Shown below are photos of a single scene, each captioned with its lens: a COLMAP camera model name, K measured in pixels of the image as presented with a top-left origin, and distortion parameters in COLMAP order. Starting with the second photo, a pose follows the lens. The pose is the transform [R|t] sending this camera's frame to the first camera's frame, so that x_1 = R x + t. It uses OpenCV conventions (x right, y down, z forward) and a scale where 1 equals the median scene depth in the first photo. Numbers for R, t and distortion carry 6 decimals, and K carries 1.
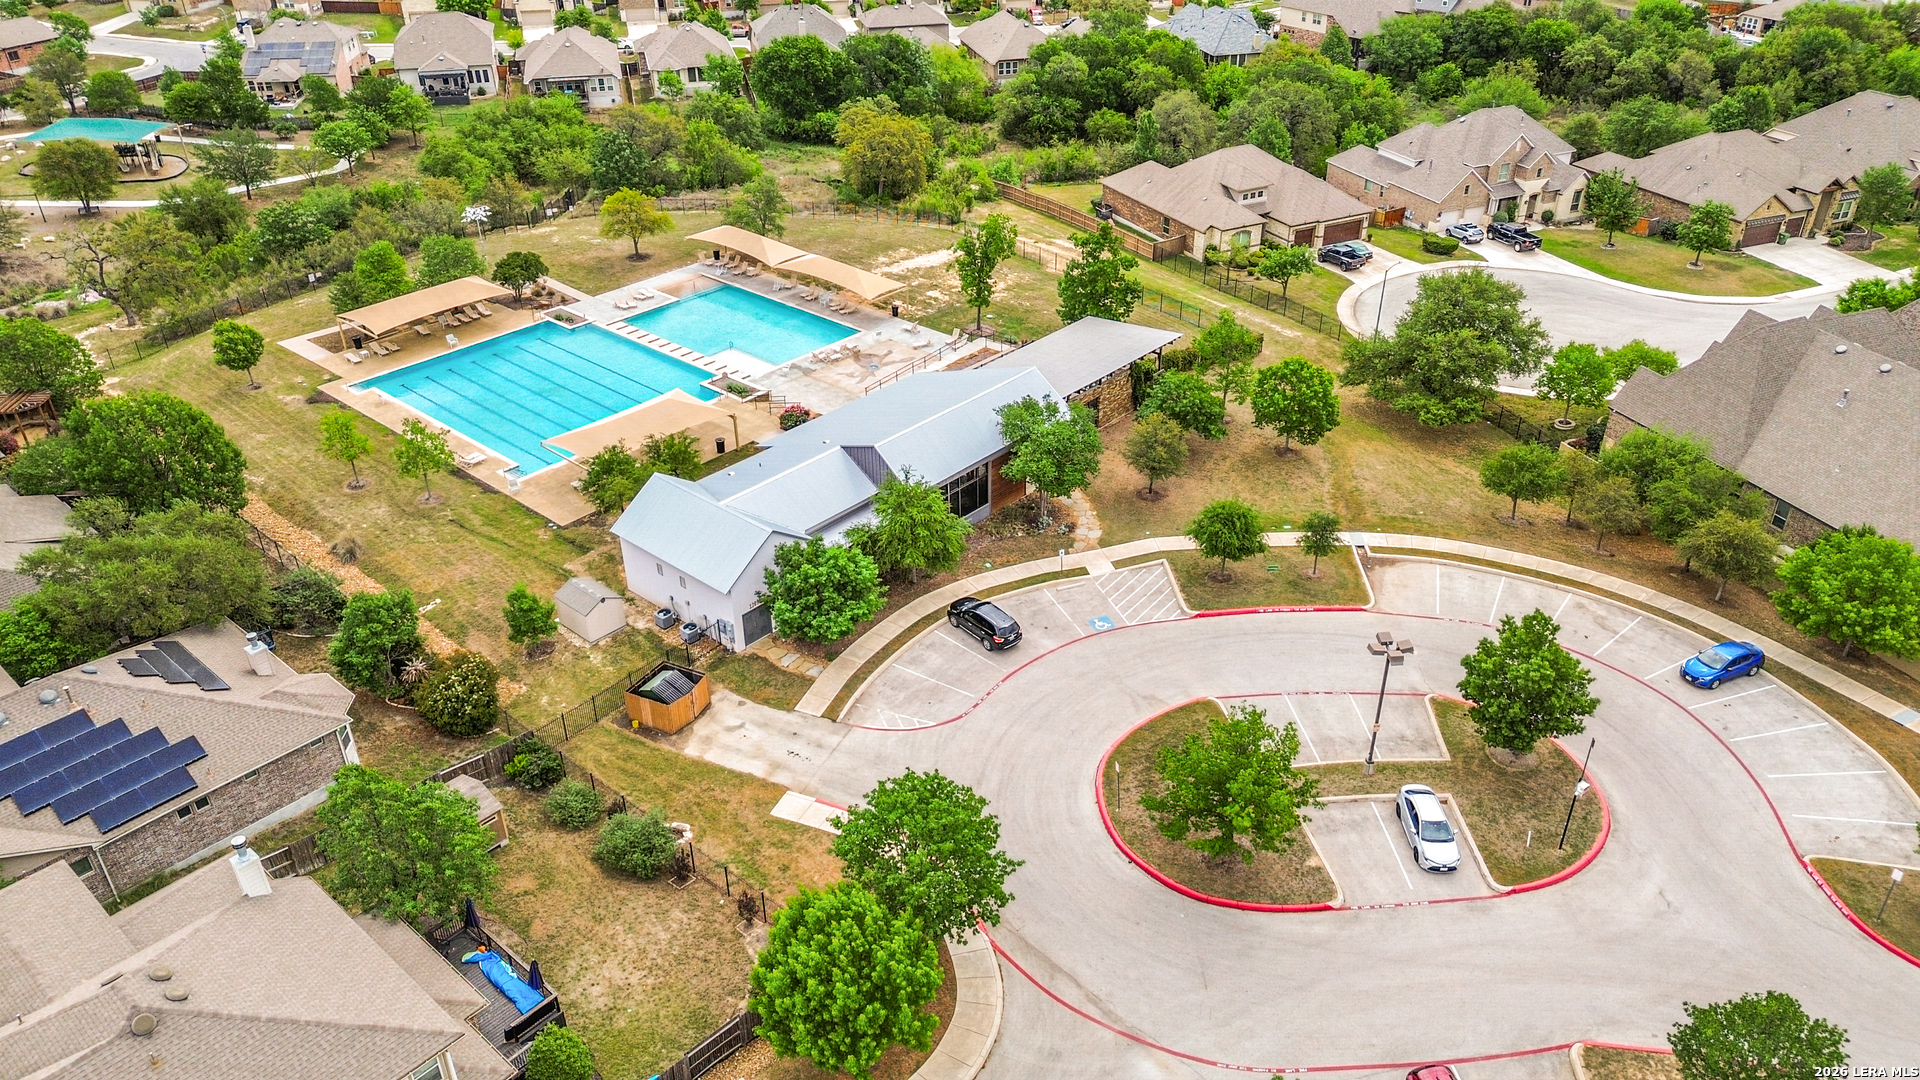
lens RADIAL K [[1355.8, 0, 973.8], [0, 1355.8, 542.1], [0, 0, 1]] dist [0.087807, -0.094294]
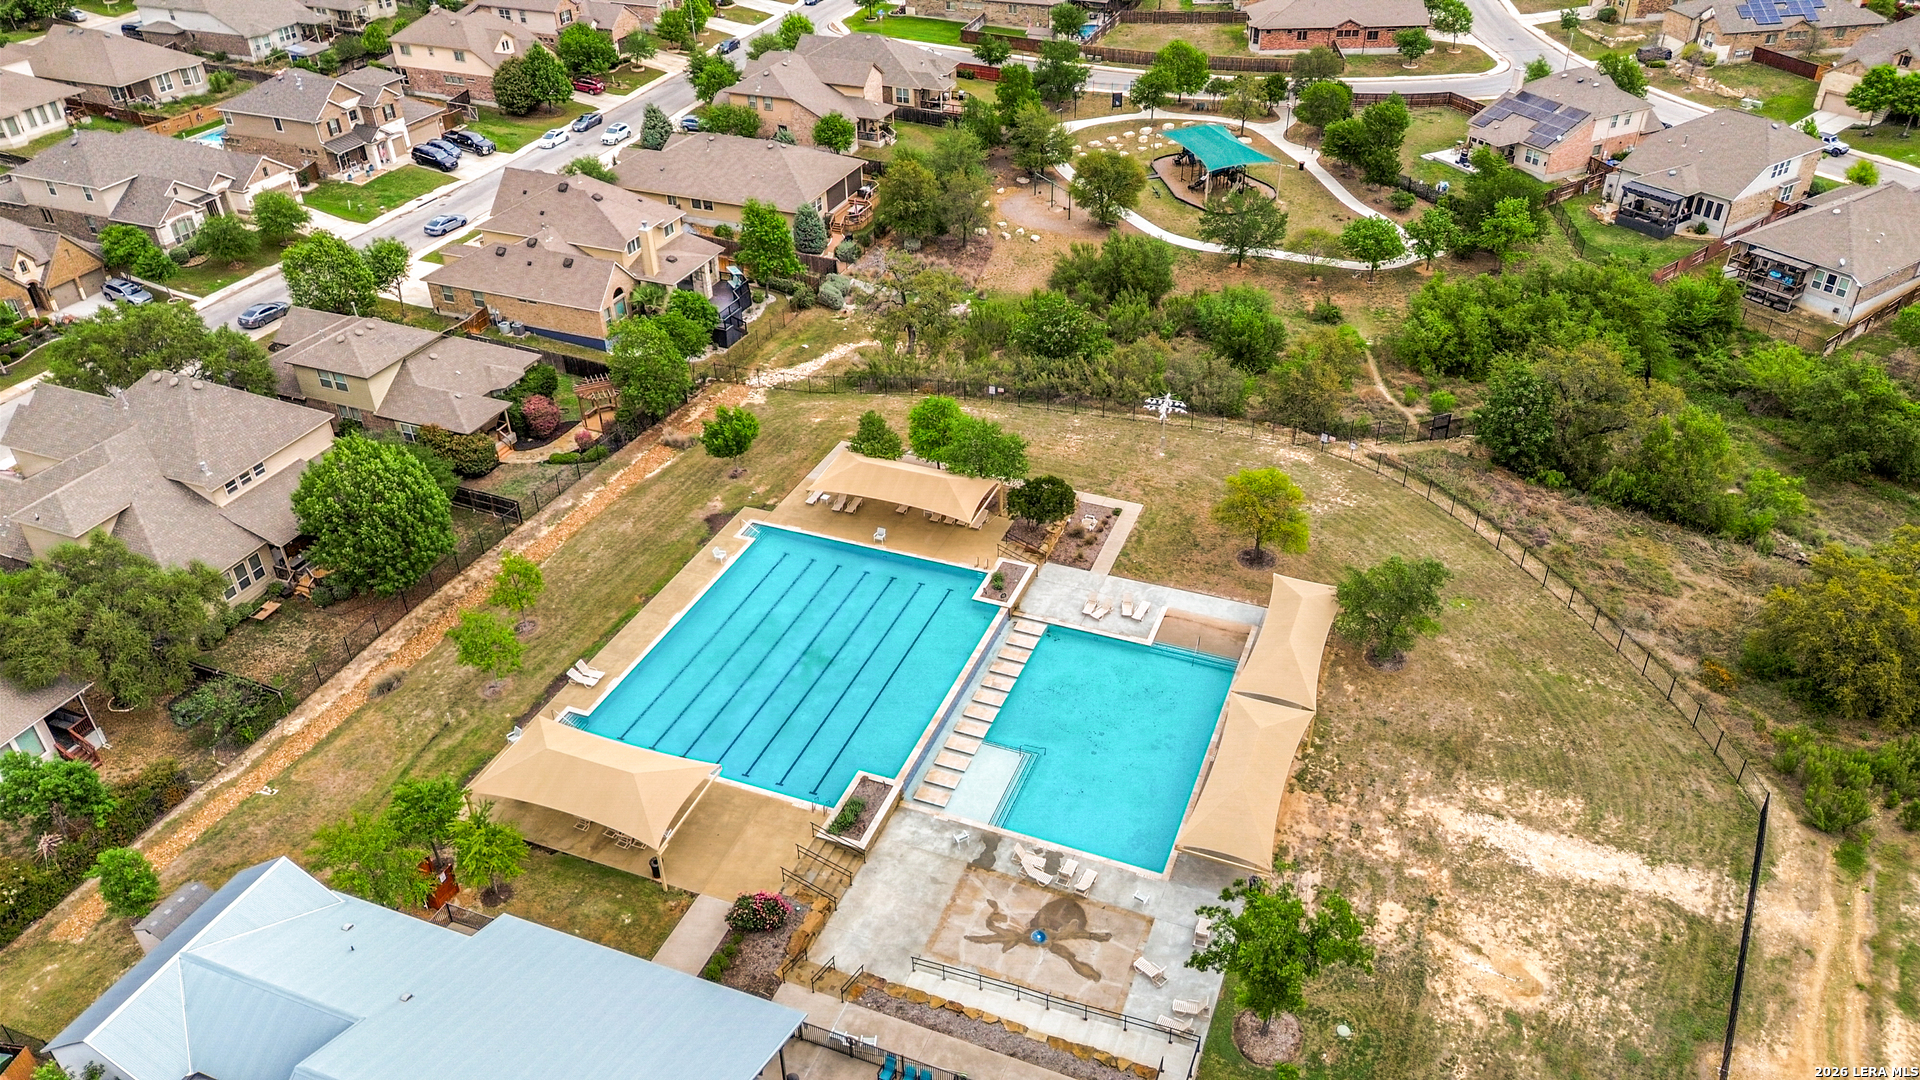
lens RADIAL K [[1355.8, 0, 973.8], [0, 1355.8, 542.1], [0, 0, 1]] dist [0.087807, -0.094294]
pose [[0.341933, 0.529518, -0.776333, 0.233432], [-0.477241, 0.809513, 0.341950, -0.371095], [0.809520, 0.253574, 0.529507, 0.495917]]
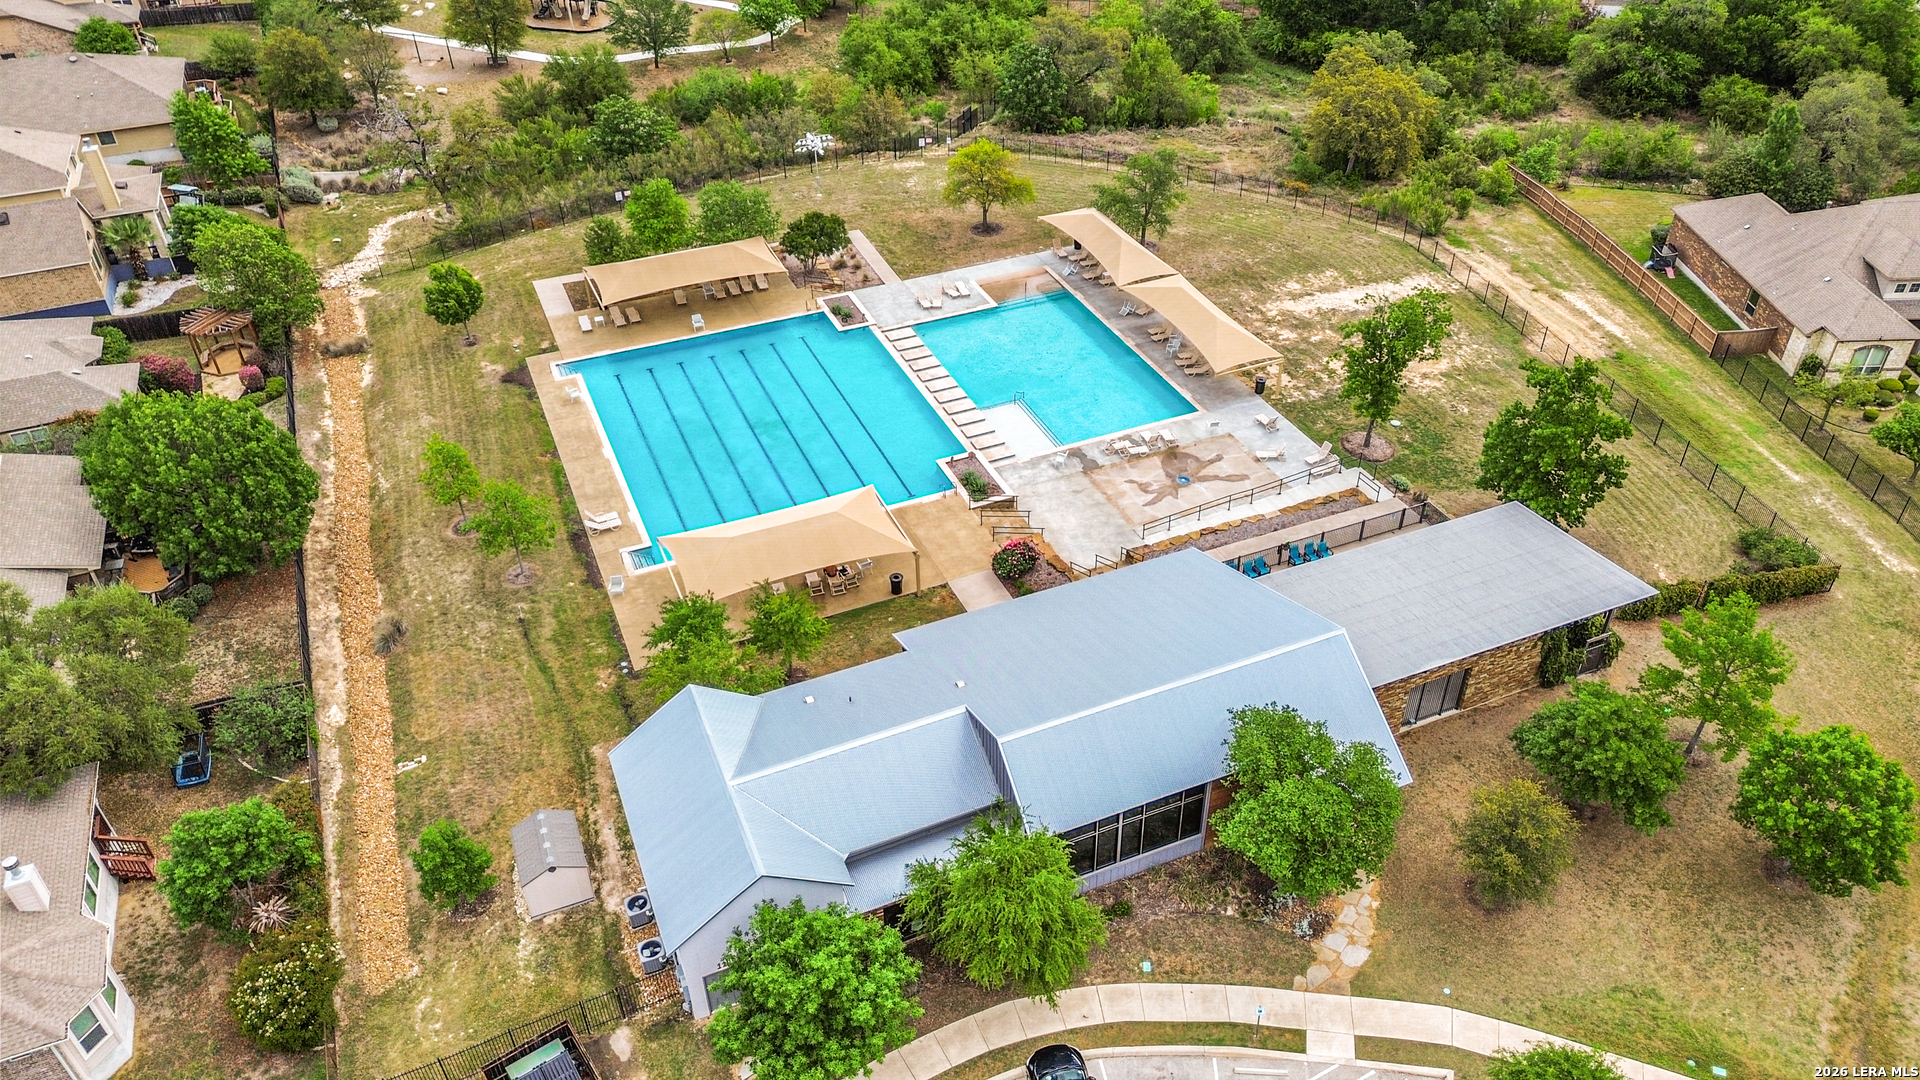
lens RADIAL K [[1355.8, 0, 973.8], [0, 1355.8, 542.1], [0, 0, 1]] dist [0.087807, -0.094294]
pose [[0.904941, 0.256287, -0.339704, 0.059823], [-0.217548, 0.964718, 0.148297, -0.143916], [0.365725, -0.060298, 0.928768, 0.248783]]
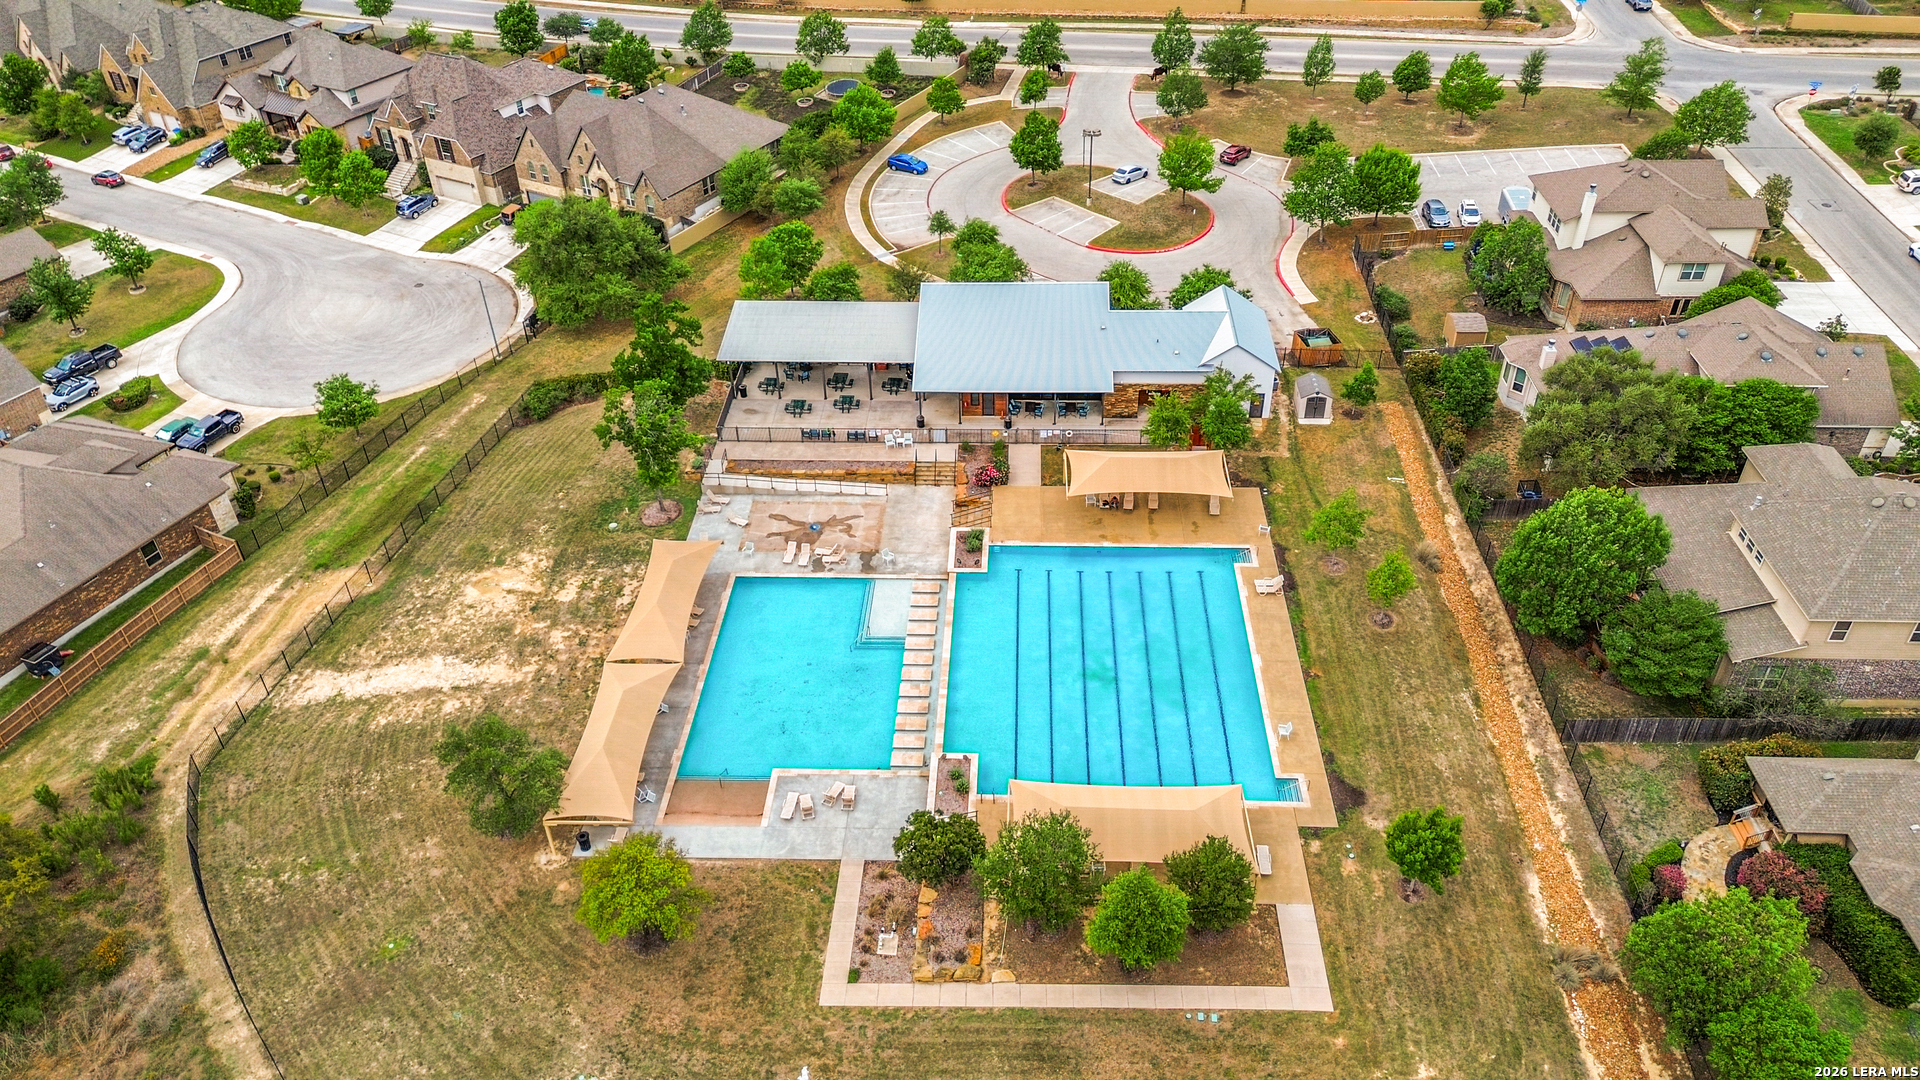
lens RADIAL K [[1355.8, 0, 973.8], [0, 1355.8, 542.1], [0, 0, 1]] dist [0.087807, -0.094294]
pose [[-0.630862, -0.444819, 0.635728, -0.566624], [0.421456, 0.491479, 0.762118, -0.605813], [-0.651451, 0.748722, -0.122584, 0.843952]]
